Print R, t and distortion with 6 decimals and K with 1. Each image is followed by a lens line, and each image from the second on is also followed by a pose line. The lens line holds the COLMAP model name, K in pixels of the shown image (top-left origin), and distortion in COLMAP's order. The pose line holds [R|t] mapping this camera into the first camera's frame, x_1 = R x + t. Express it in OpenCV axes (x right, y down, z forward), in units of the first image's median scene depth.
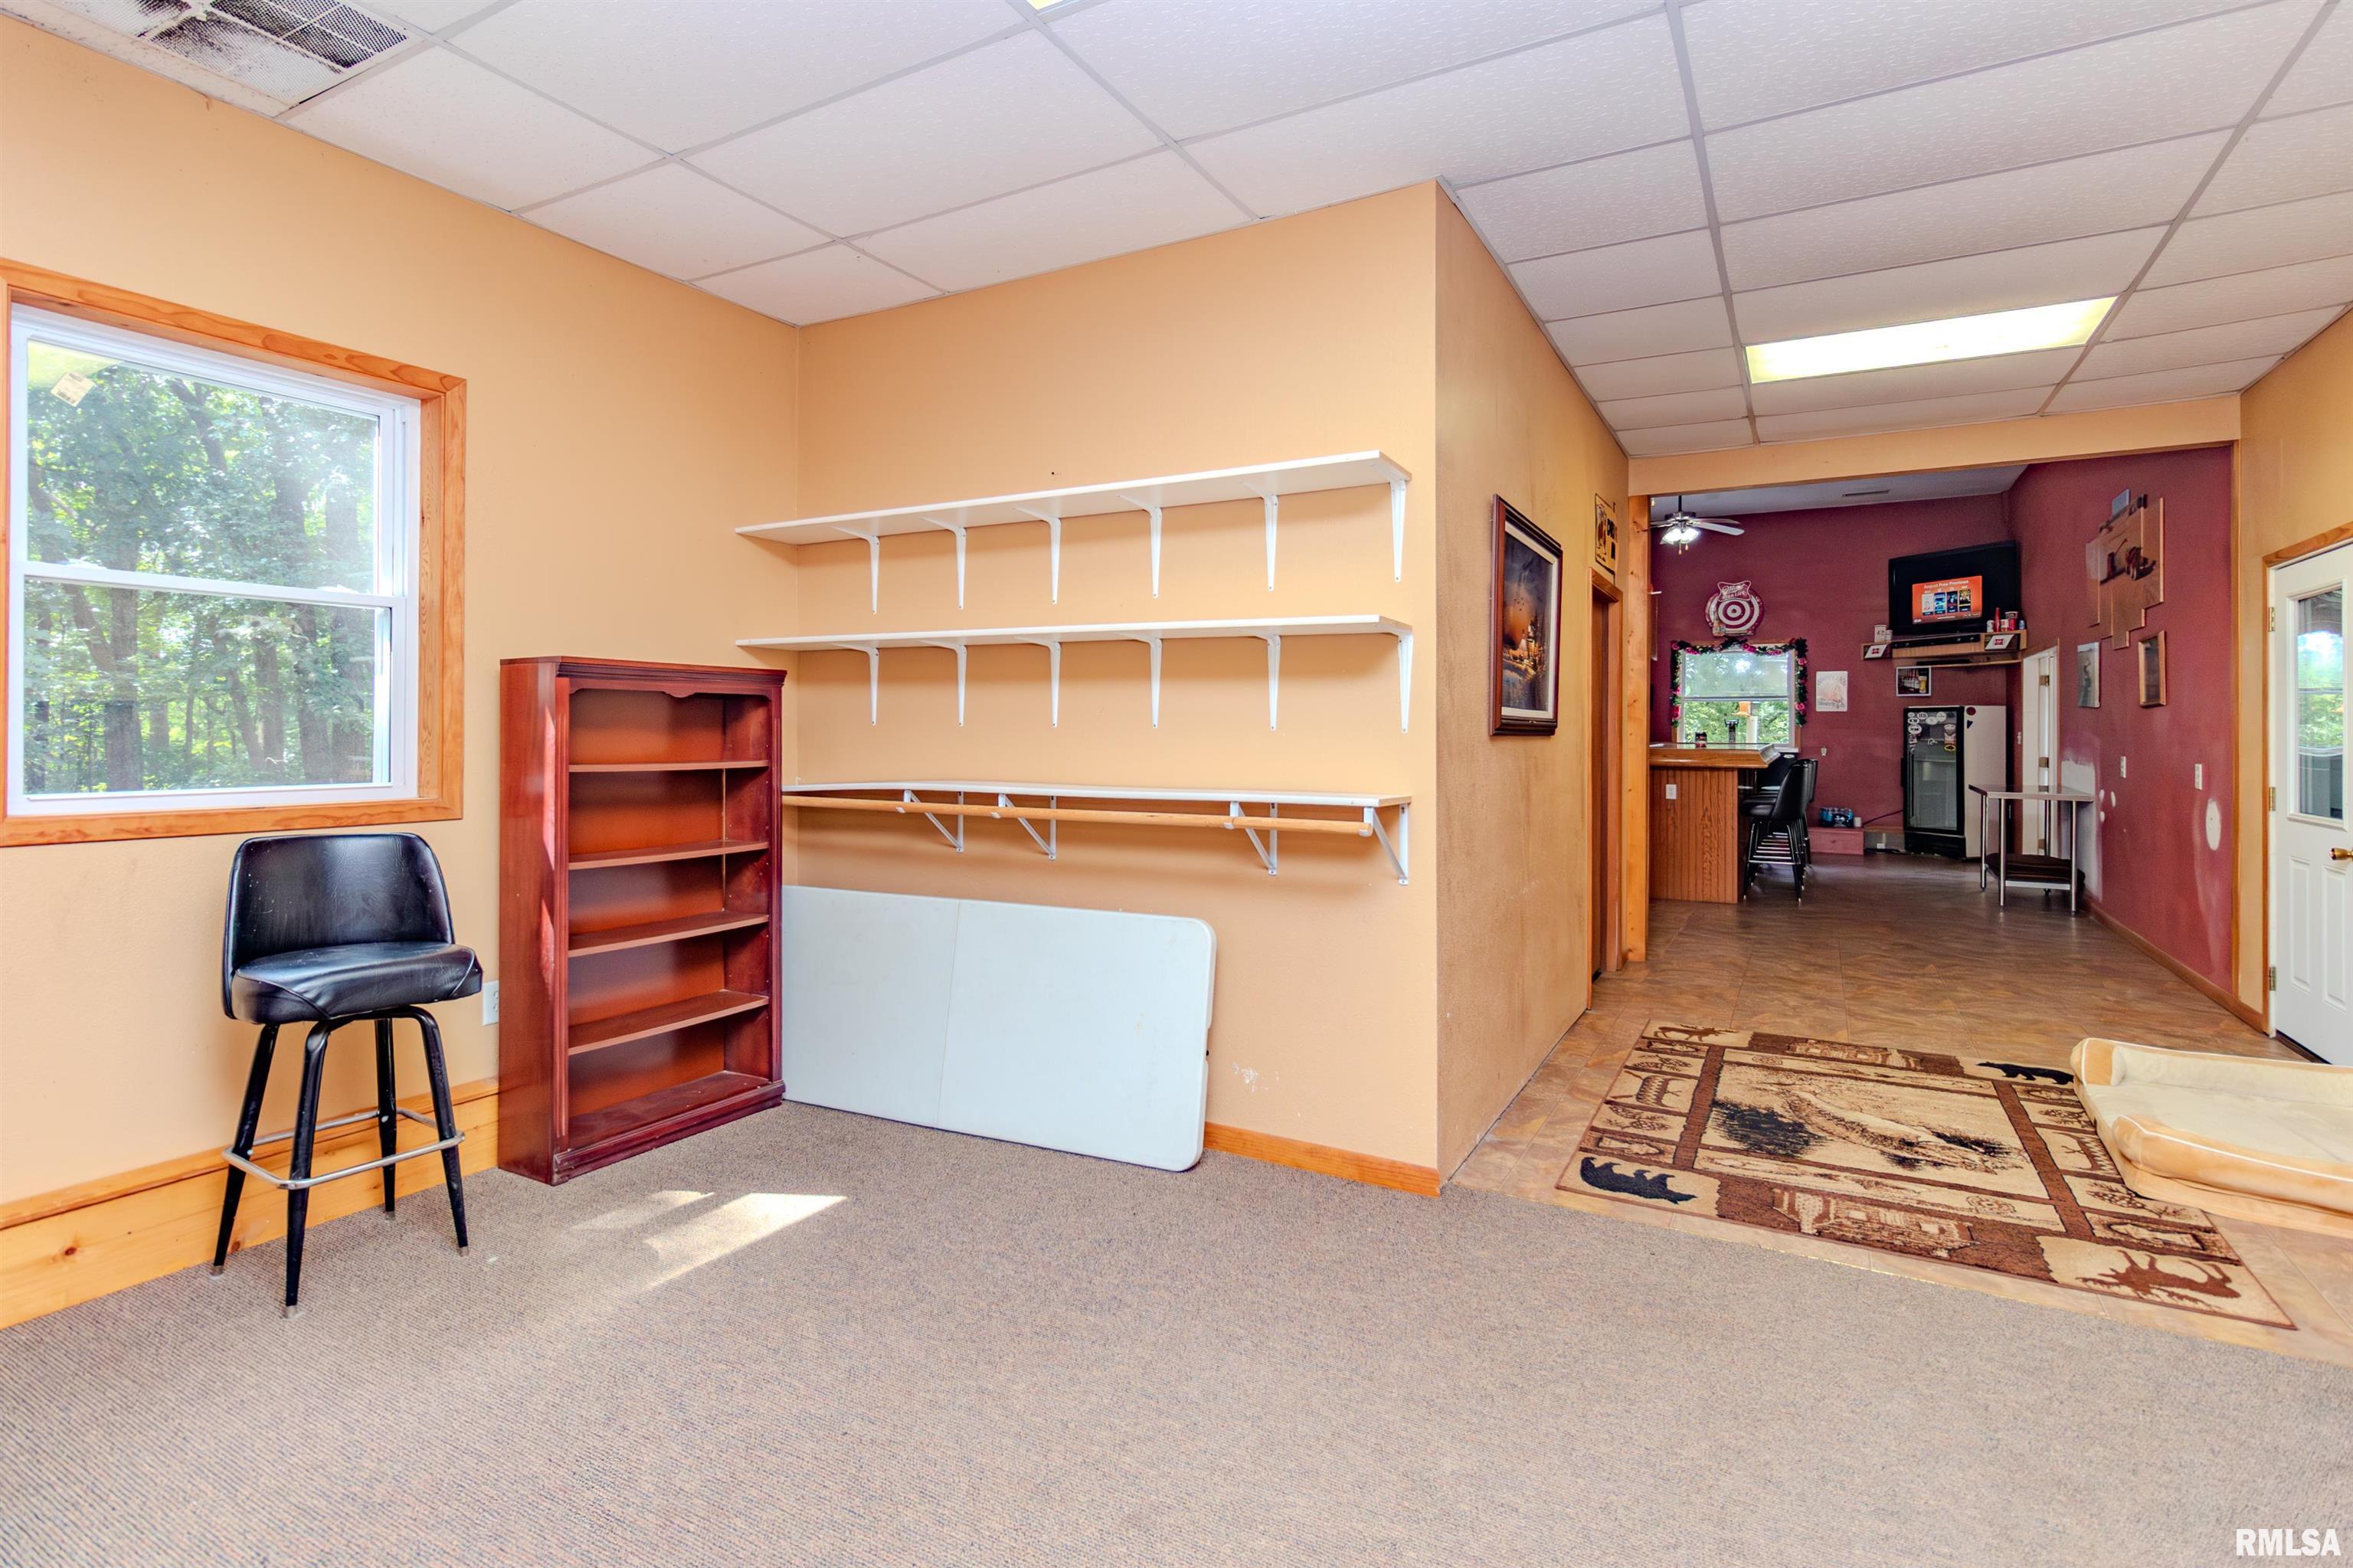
lens RADIAL K [[1129.9, 0, 1177.9], [0, 1129.9, 727.7], [0, 0, 1]] dist [0.001100, -0.000500]
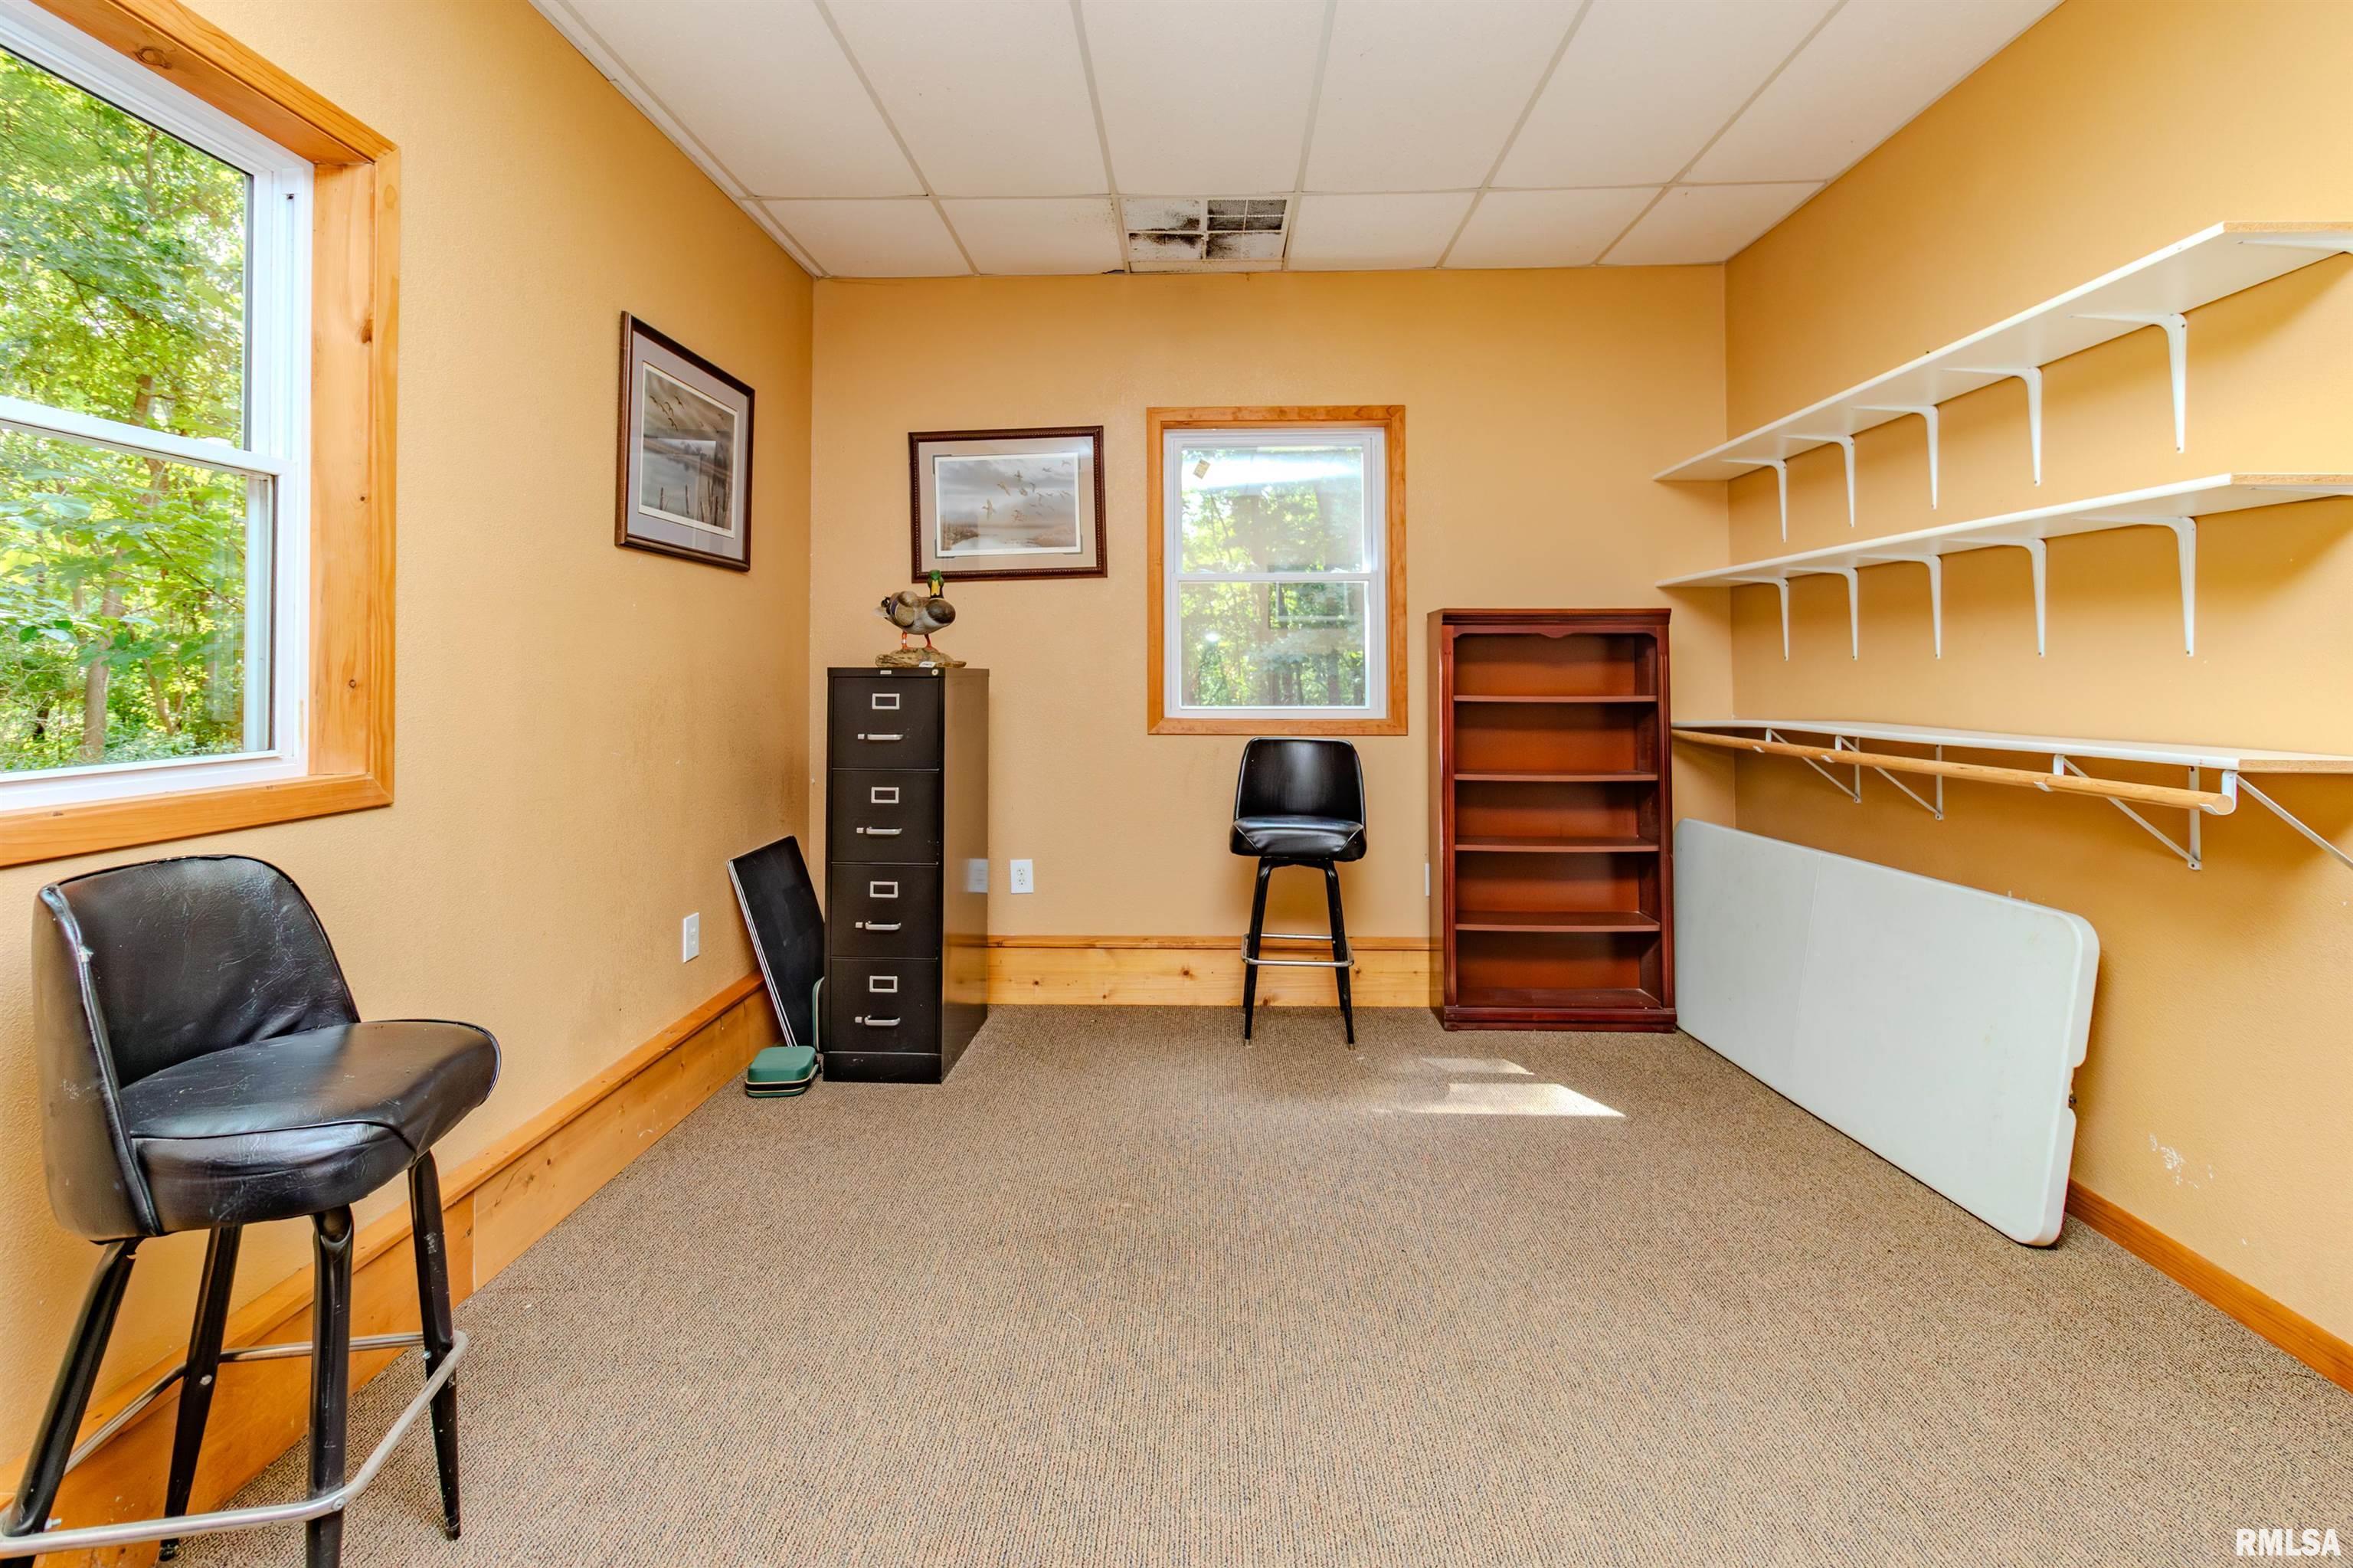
lens RADIAL K [[1138.2, 0, 1174.3], [0, 1138.2, 643.5], [0, 0, 1]] dist [-0.000165, -0.000398]
pose [[0.454338, -0.029281, -0.890348, 0.437739], [0.005861, 0.999536, -0.029881, 0.012099], [0.890810, 0.008358, 0.454299, 0.150104]]
